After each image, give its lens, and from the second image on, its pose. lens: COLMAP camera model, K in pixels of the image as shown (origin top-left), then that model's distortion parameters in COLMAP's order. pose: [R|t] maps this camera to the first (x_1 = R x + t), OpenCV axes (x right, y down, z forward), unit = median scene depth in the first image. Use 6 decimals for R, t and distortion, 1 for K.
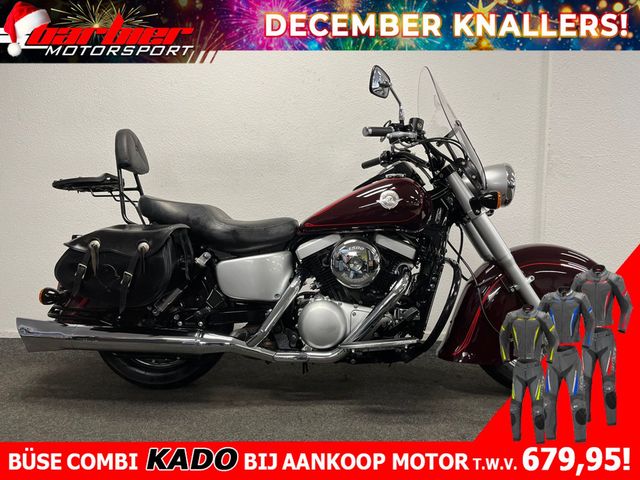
lens RADIAL K [[482.2, 0, 319.4], [0, 482.2, 237.5], [0, 0, 1]] dist [0.011238, -0.006695]
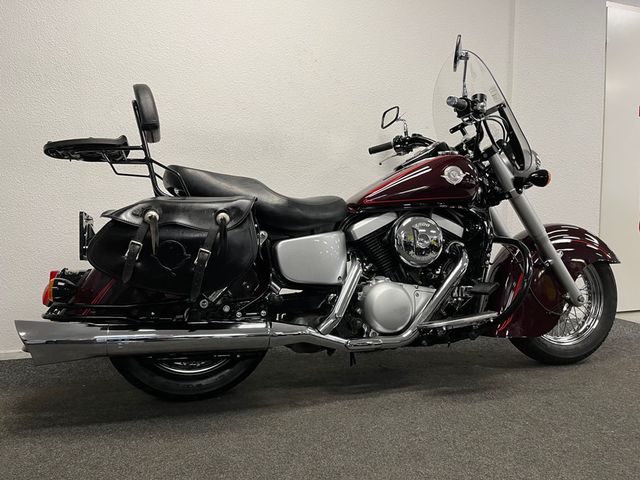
lens RADIAL K [[482.2, 0, 319.8], [0, 482.2, 239.3], [0, 0, 1]] dist [0.011238, -0.006695]
pose [[0.946586, -0.010083, 0.322294, -0.412037], [0.021598, 0.999249, -0.032172, 0.075200], [-0.321728, 0.037415, 0.946093, 0.151827]]
